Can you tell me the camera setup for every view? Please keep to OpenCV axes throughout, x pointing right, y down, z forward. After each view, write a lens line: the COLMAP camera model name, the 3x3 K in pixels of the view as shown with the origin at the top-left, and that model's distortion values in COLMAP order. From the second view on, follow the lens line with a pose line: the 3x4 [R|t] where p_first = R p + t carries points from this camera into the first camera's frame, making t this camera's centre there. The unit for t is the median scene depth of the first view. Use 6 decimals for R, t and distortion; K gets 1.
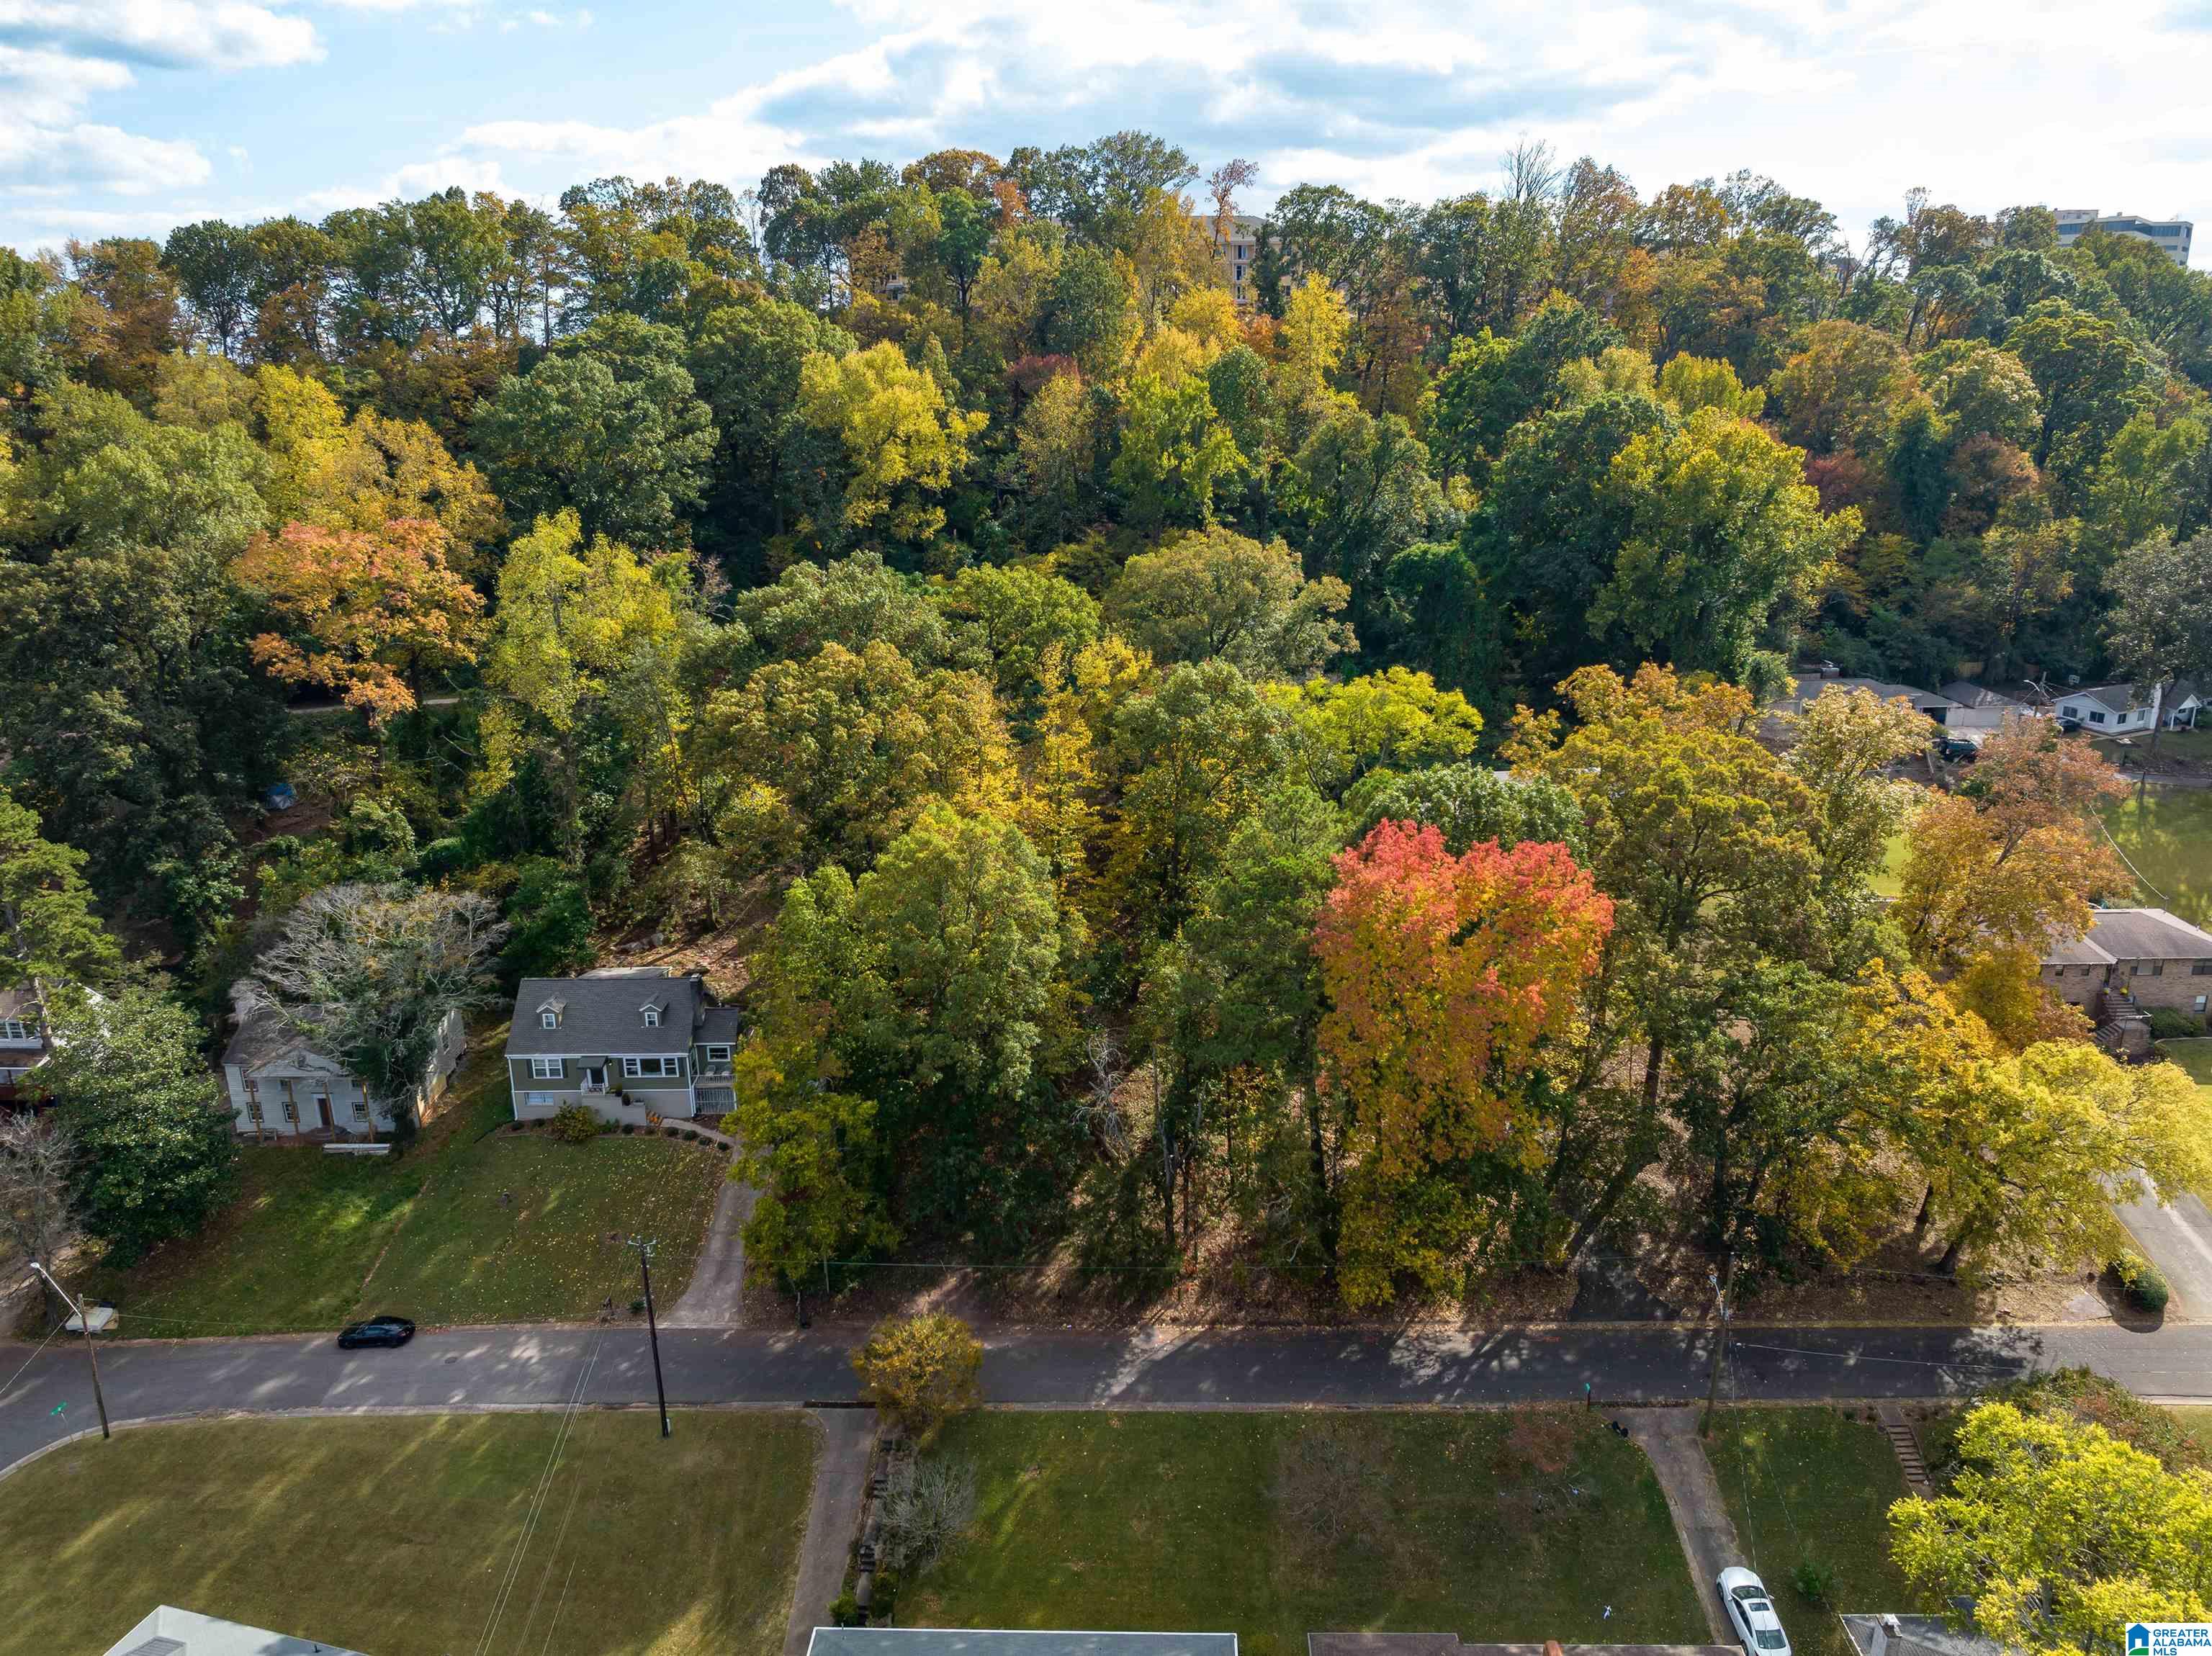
lens RADIAL K [[1557.0, 0, 1109.3], [0, 1557.0, 830.4], [0, 0, 1]] dist [-0.059526, 0.021489]
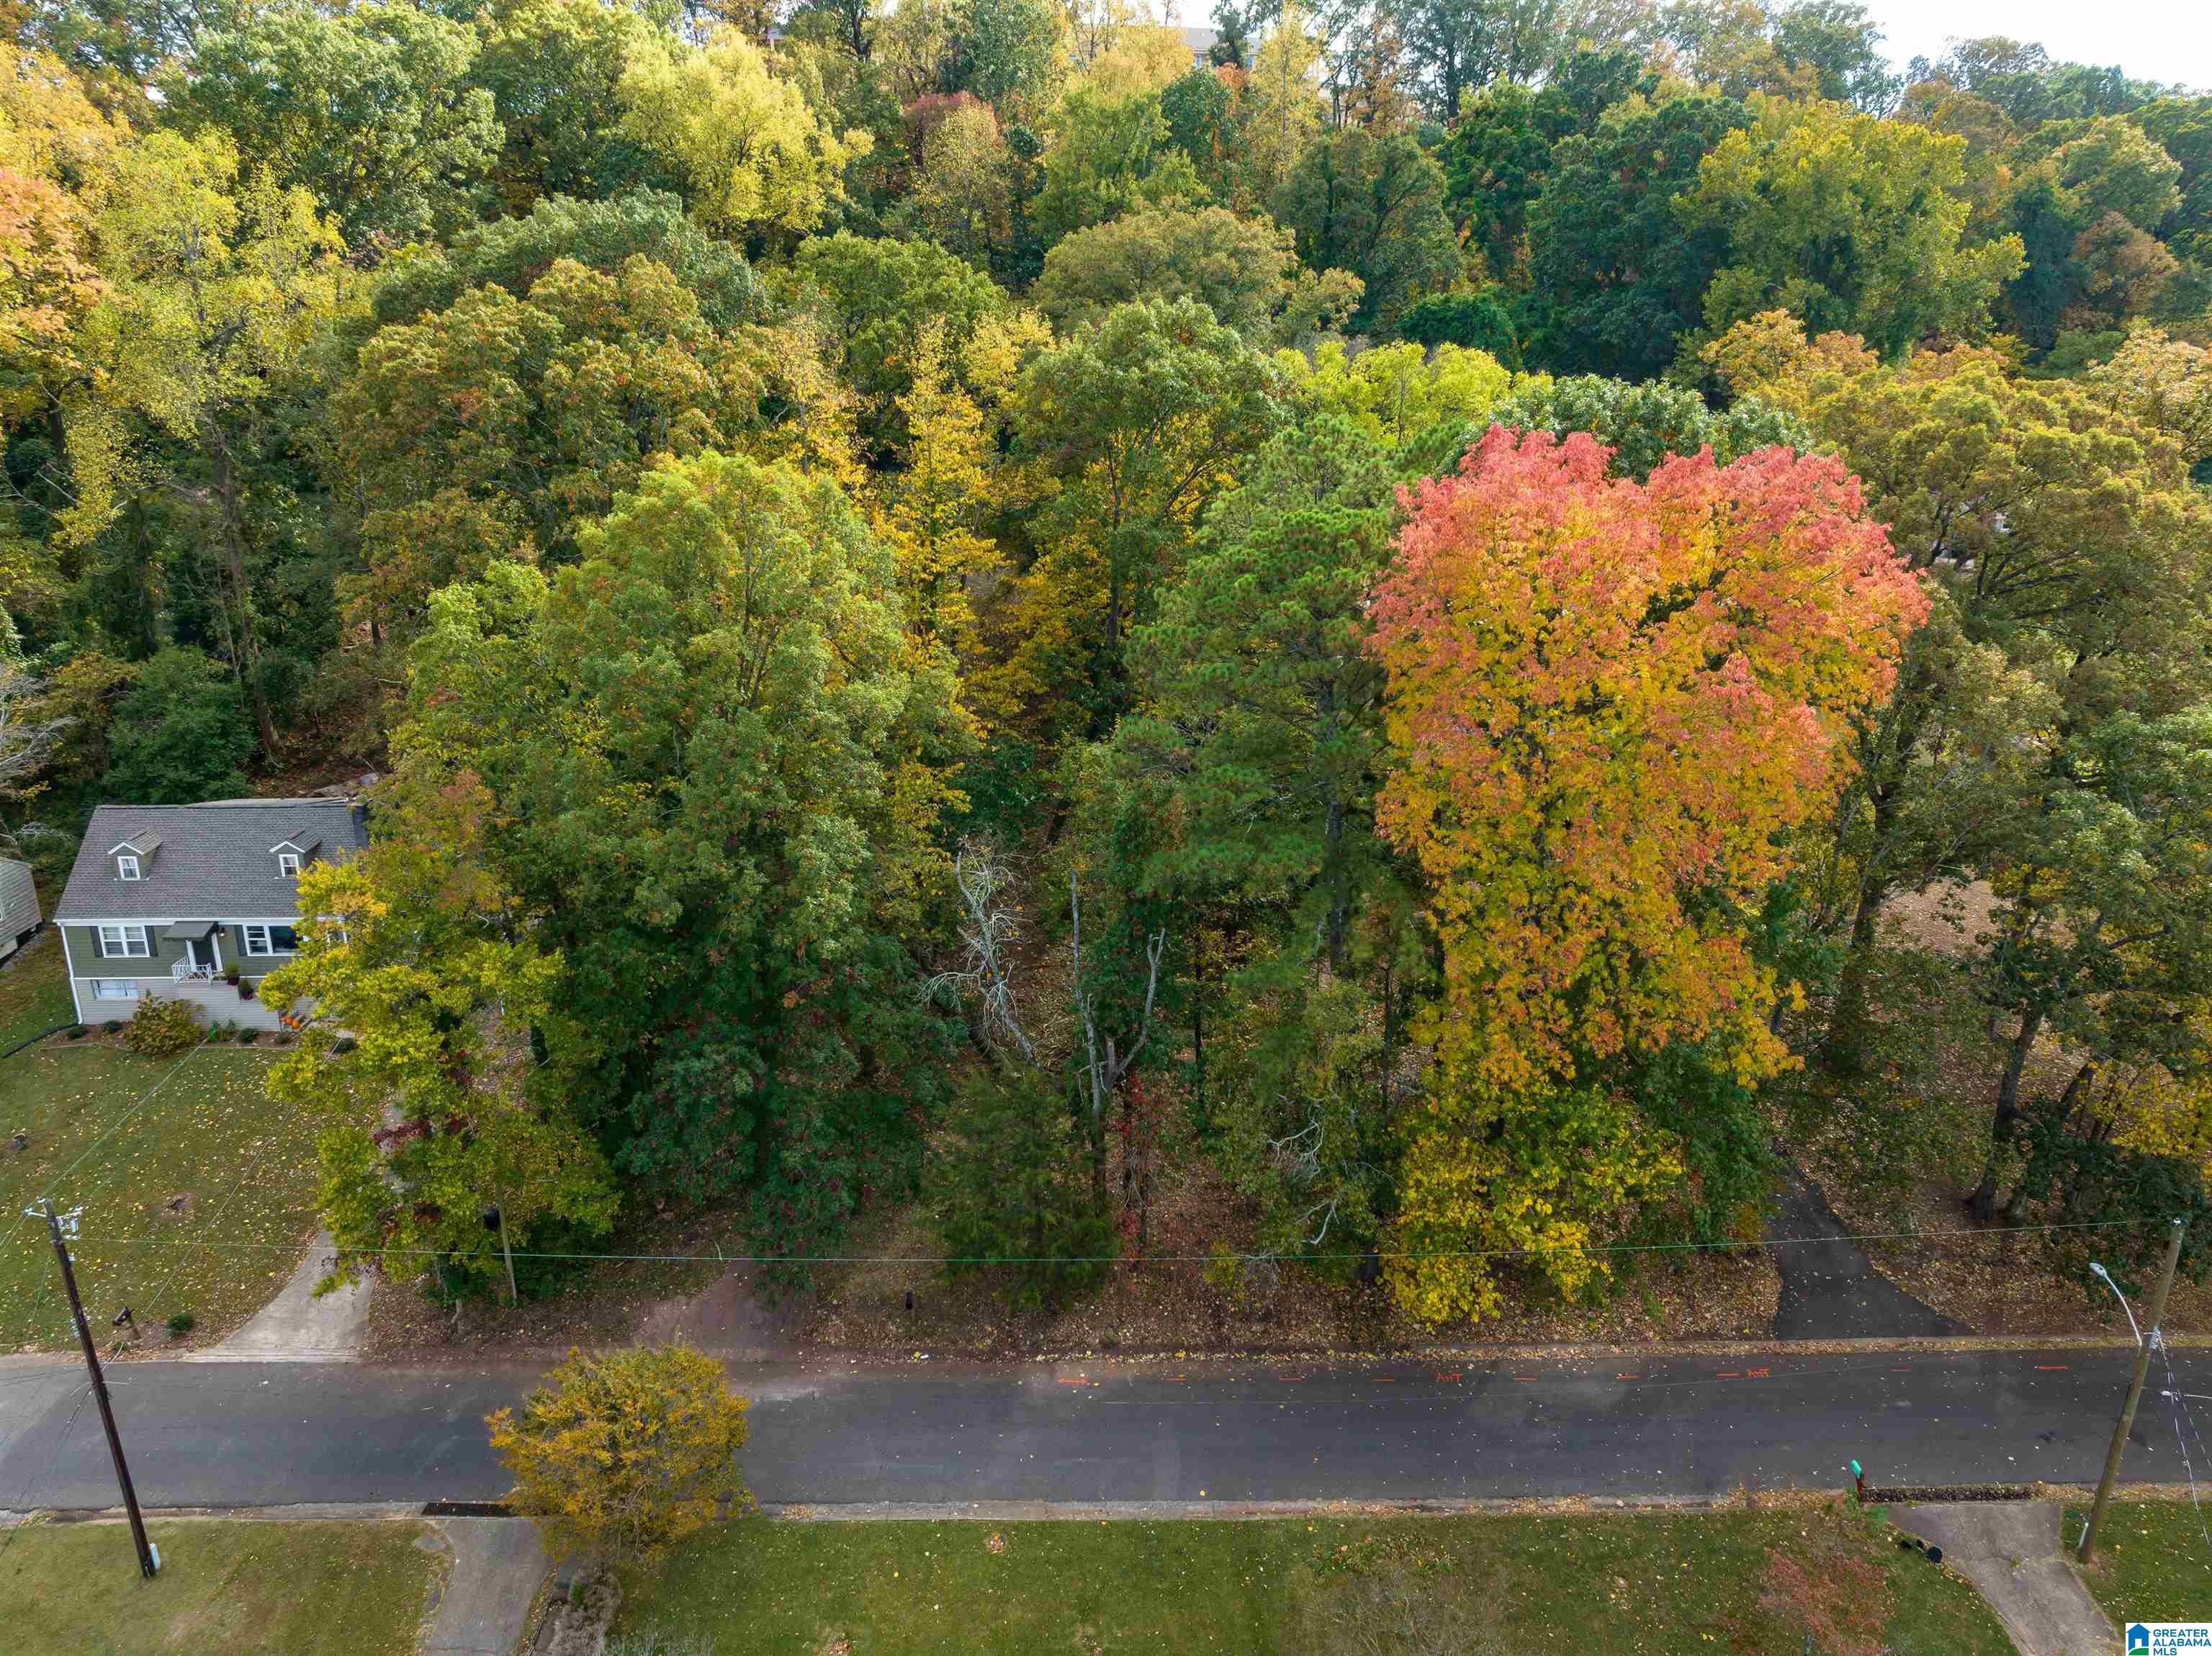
lens RADIAL K [[1557.0, 0, 1114.8], [0, 1557.0, 837.8], [0, 0, 1]] dist [-0.059526, 0.021489]
pose [[0.999100, 0.003877, 0.042241, 0.018134], [-0.004794, 0.999754, 0.021634, 0.103697], [-0.042147, -0.021817, 0.998873, 0.386398]]
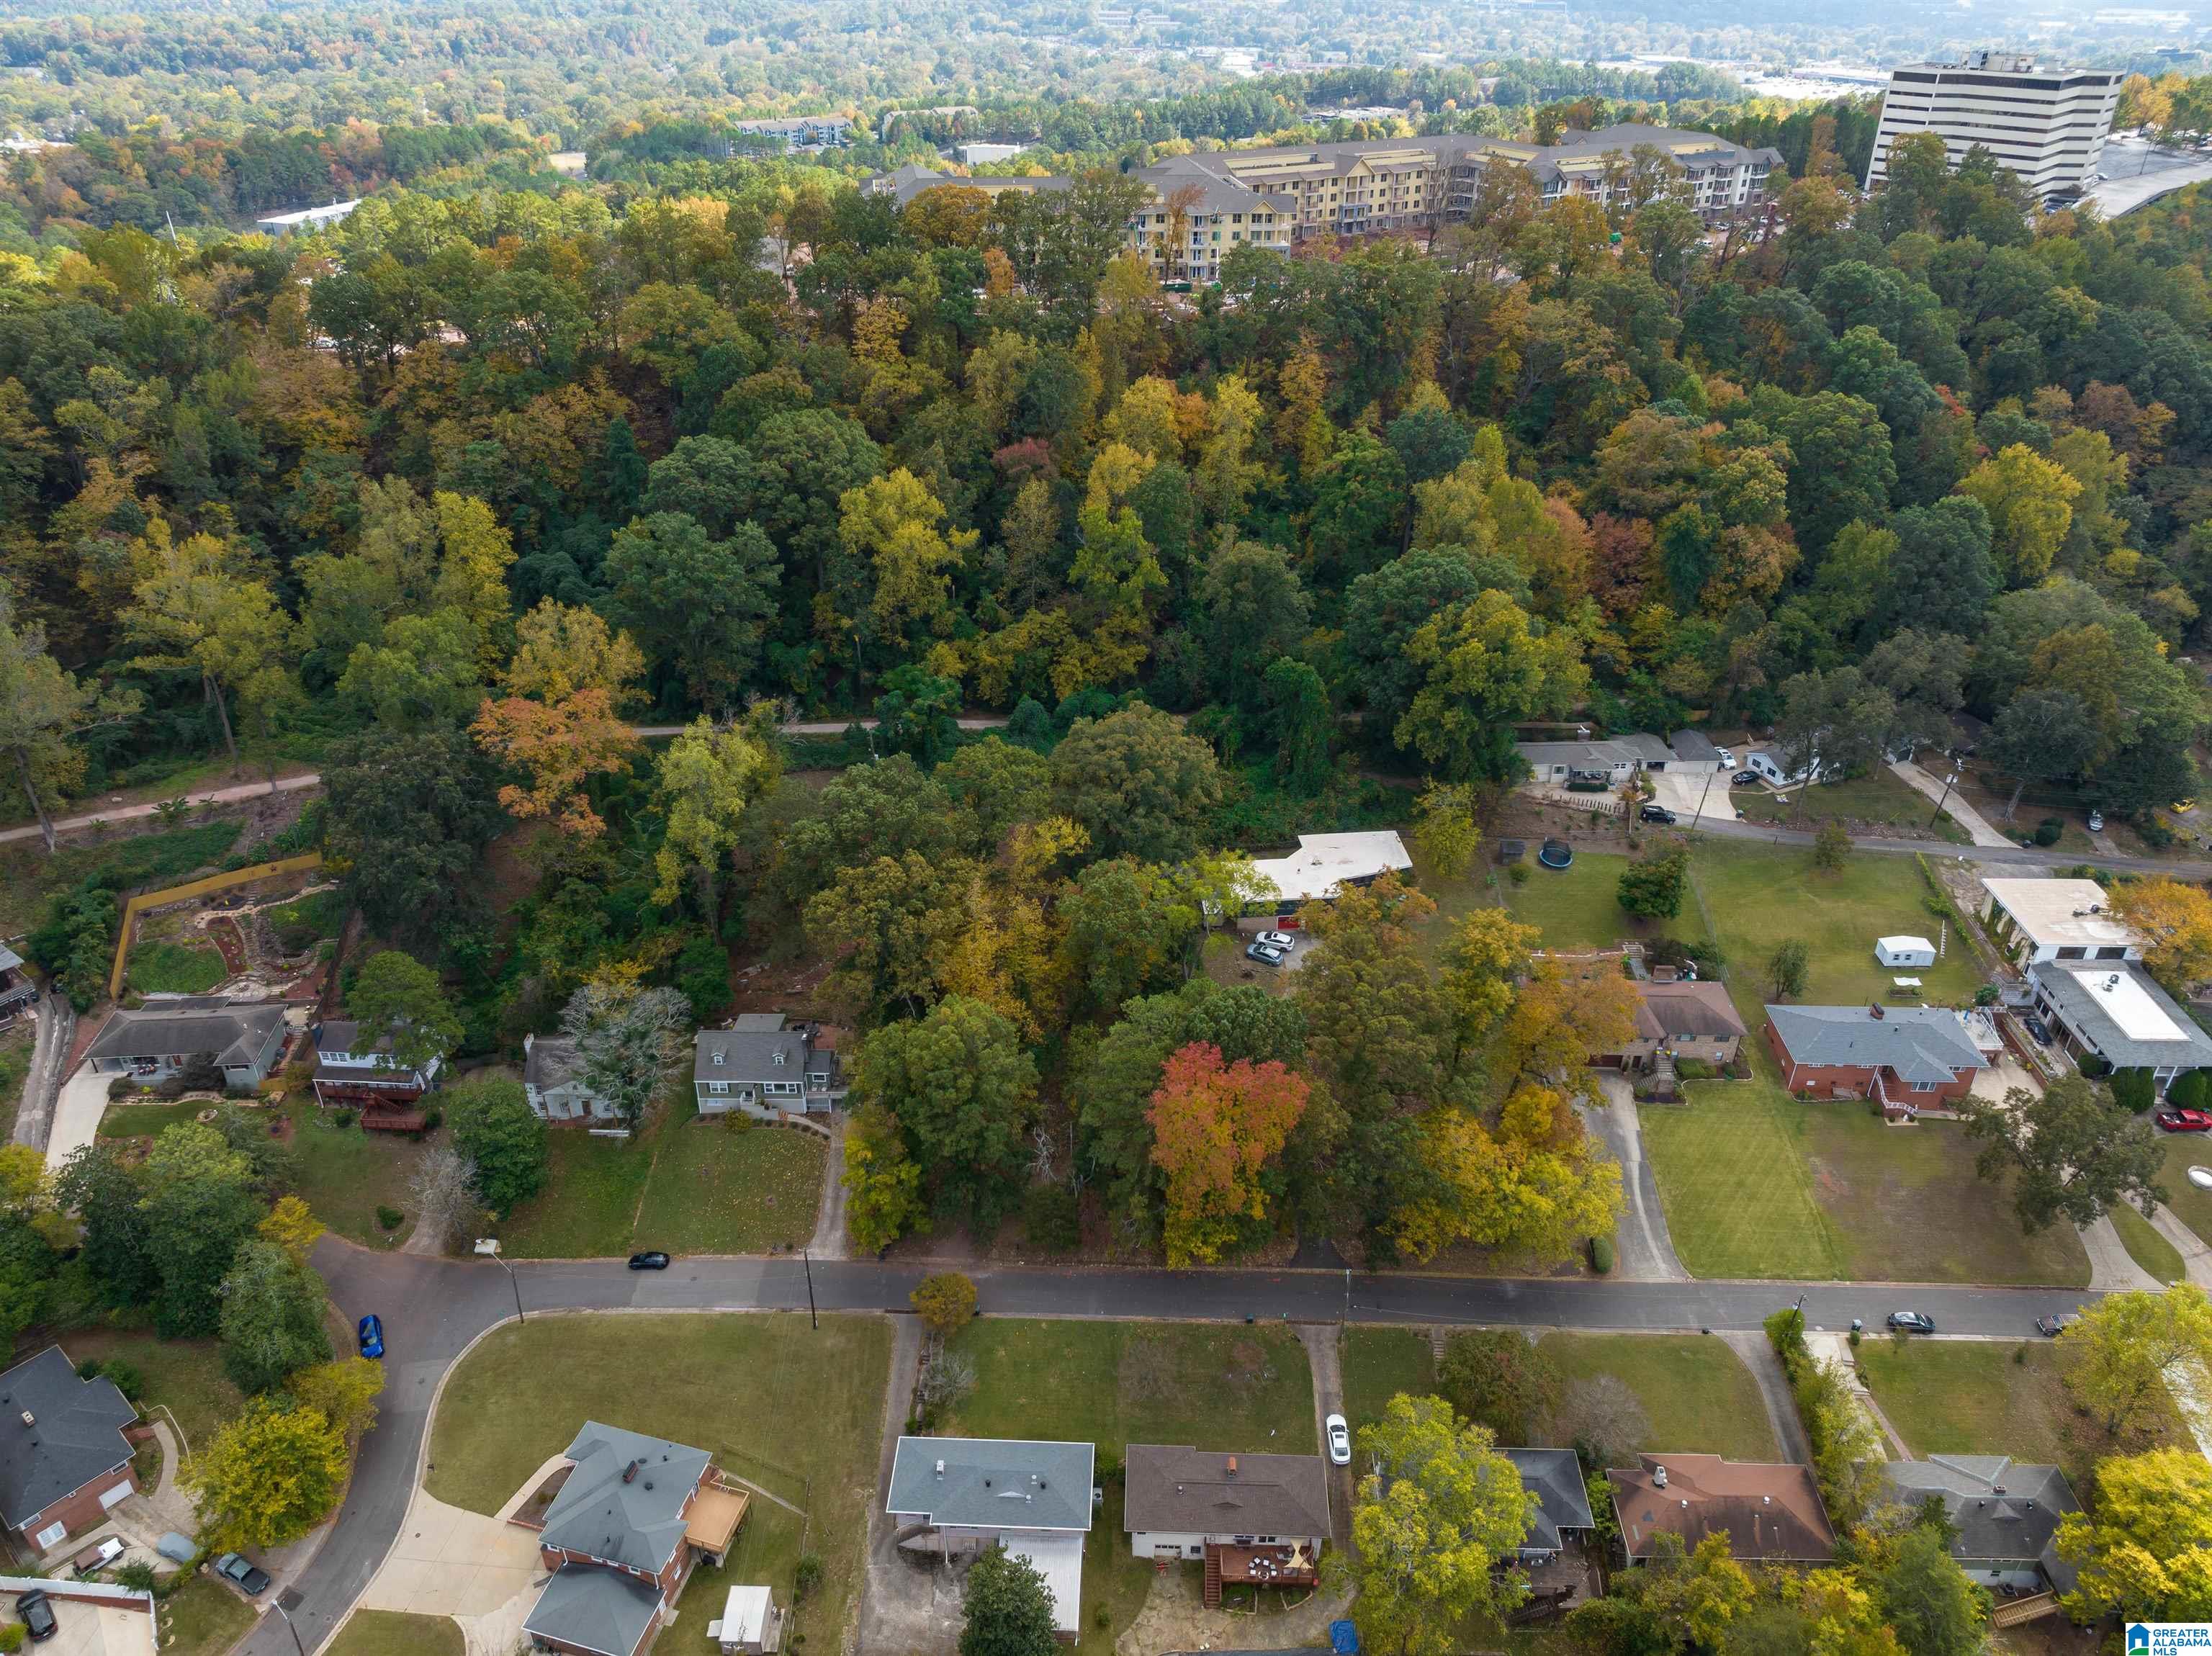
lens RADIAL K [[1557.0, 0, 1105.7], [0, 1557.0, 825.4], [0, 0, 1]] dist [-0.059526, 0.021489]
pose [[0.999809, 0.018399, 0.006548, 0.047695], [-0.019450, 0.968362, 0.248792, -0.600244], [-0.001763, -0.248872, 0.968535, -0.621765]]
